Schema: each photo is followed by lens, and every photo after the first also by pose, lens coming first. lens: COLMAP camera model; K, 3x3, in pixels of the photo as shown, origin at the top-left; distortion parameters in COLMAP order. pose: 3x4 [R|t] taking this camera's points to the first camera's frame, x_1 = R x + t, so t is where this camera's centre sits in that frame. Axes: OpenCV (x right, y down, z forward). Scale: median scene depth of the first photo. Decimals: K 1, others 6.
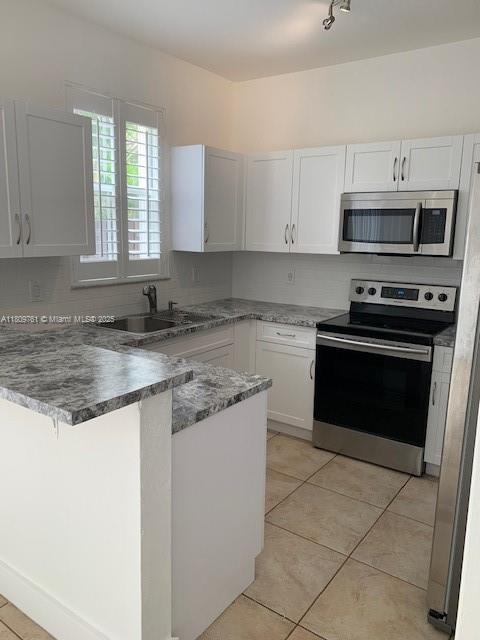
lens RADIAL K [[492.9, 0, 240.0], [0, 492.9, 320.0], [0, 0, 1]] dist [0.070033, -0.115264]
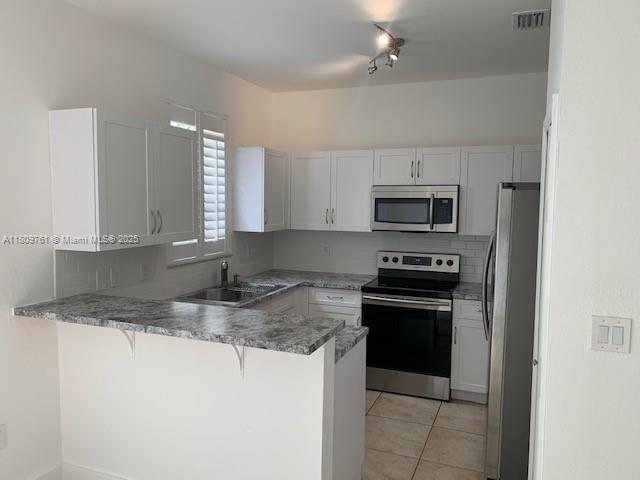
lens RADIAL K [[492.9, 0, 320.0], [0, 492.9, 240.0], [0, 0, 1]] dist [0.070033, -0.115264]
pose [[0.972398, -0.027439, 0.231710, -0.234596], [0.049548, 0.994696, -0.090141, -0.003968], [-0.228008, 0.099134, 0.968600, -0.208293]]
